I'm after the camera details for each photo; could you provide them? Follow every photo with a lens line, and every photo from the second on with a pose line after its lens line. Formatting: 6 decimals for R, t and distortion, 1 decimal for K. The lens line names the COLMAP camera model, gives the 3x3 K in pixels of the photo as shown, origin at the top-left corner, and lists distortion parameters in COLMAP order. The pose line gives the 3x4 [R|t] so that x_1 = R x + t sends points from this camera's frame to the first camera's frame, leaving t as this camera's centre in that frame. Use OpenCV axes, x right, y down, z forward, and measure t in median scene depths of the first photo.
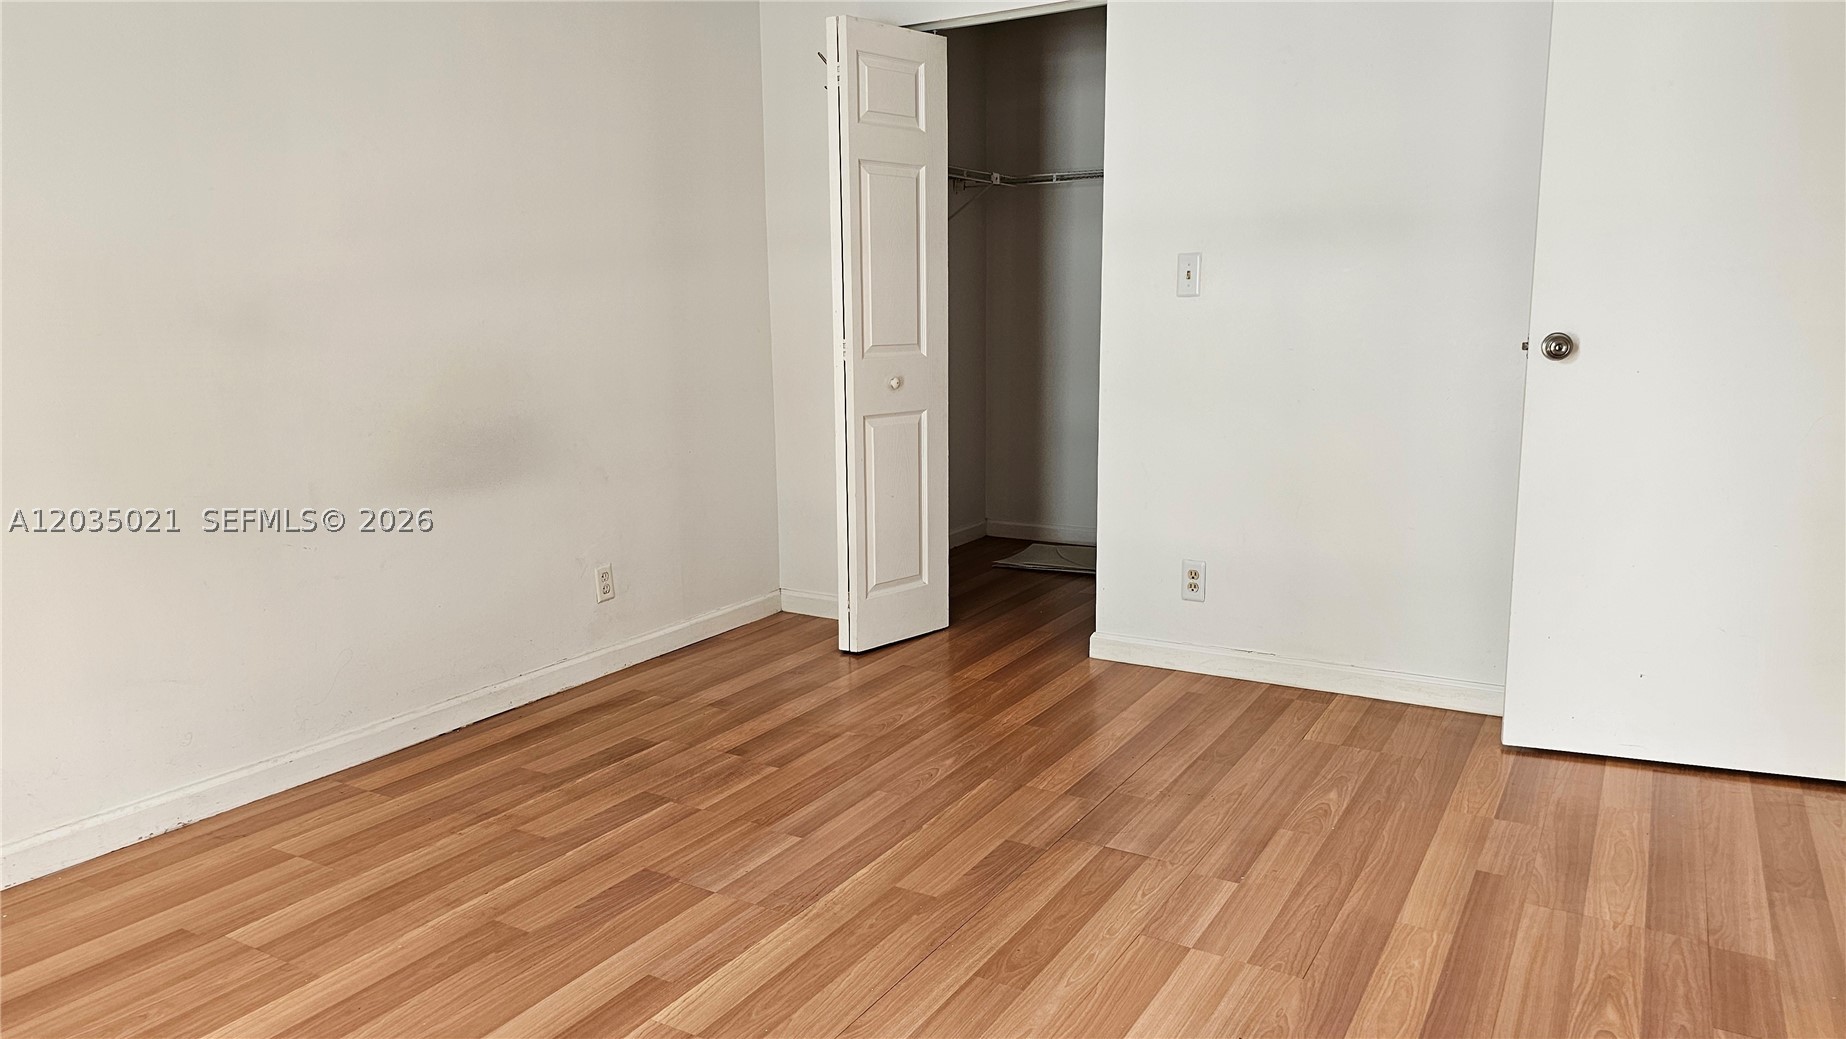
lens RADIAL K [[1244.7, 0, 914.8], [0, 1244.7, 535.1], [0, 0, 1]] dist [0.062299, -0.056170]
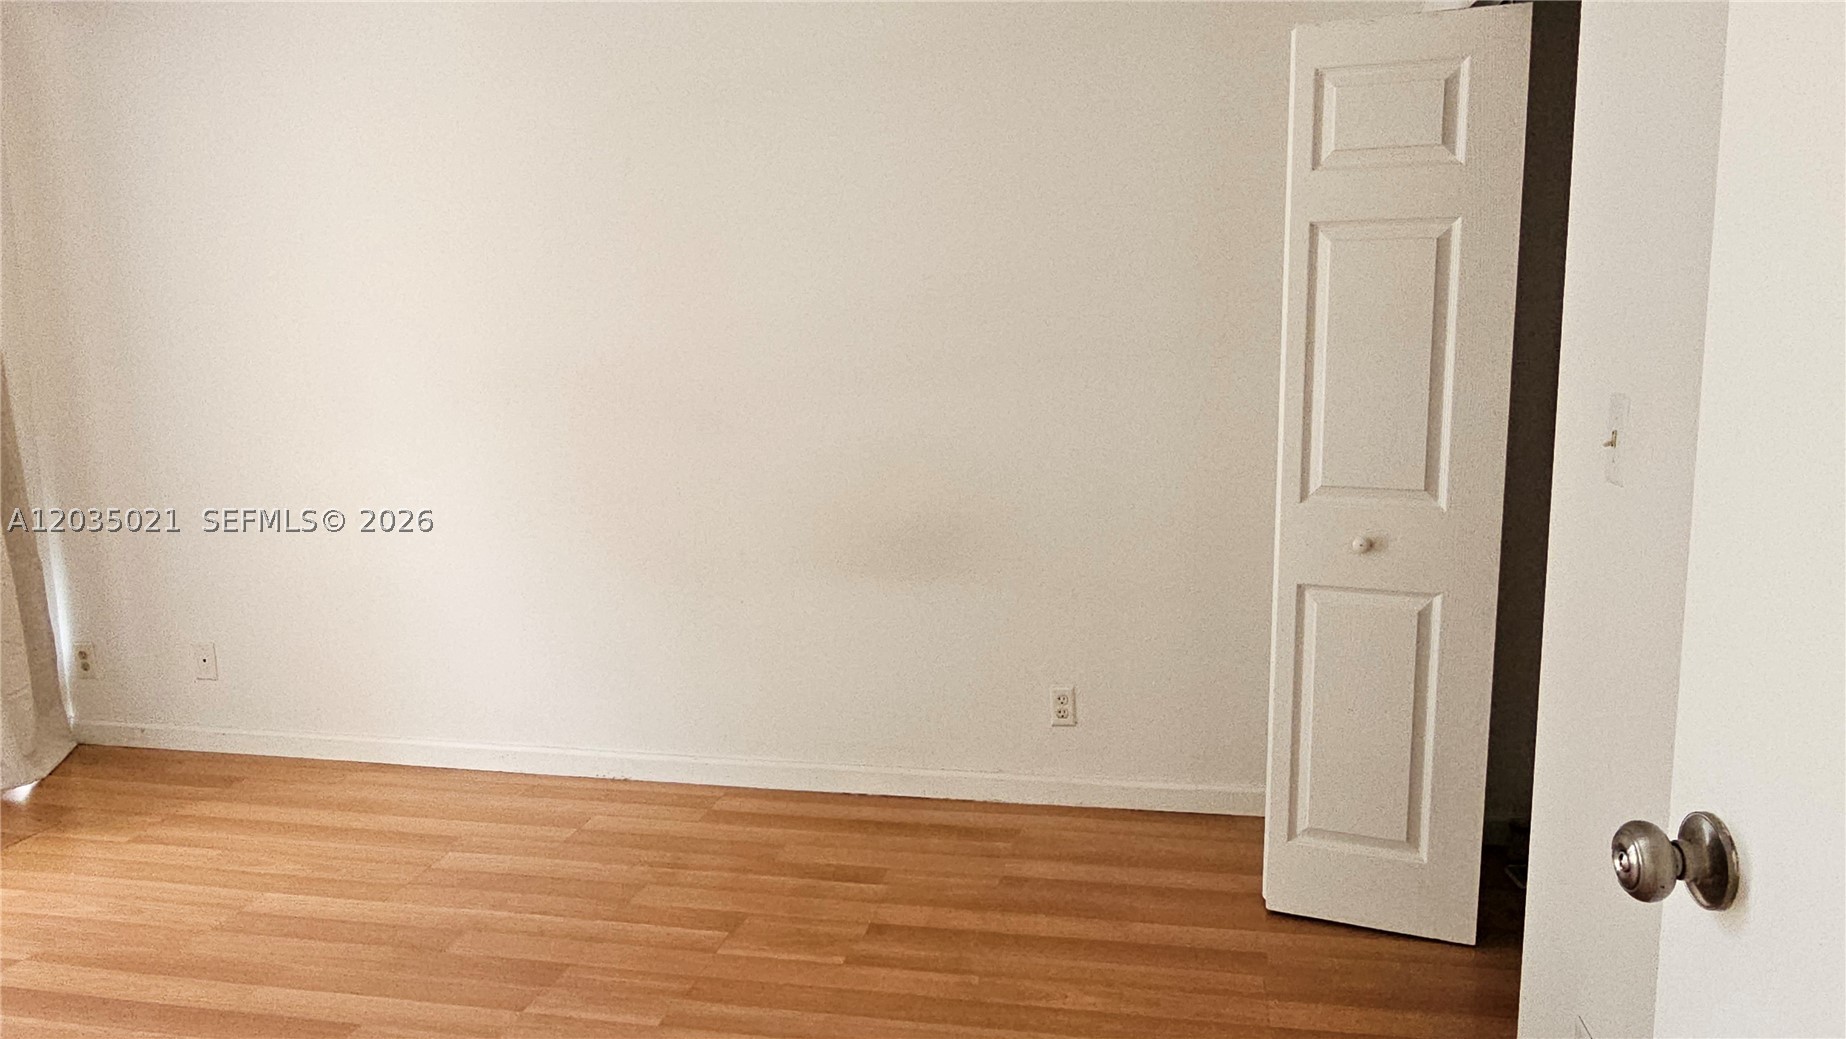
lens RADIAL K [[1270.8, 0, 930.9], [0, 1270.8, 509.4], [0, 0, 1]] dist [-0.004955, -0.006041]
pose [[0.344448, 0.151821, -0.926448, 0.648230], [-0.163777, 0.981422, 0.099938, -0.210228], [0.924409, 0.117307, 0.362914, 0.665688]]
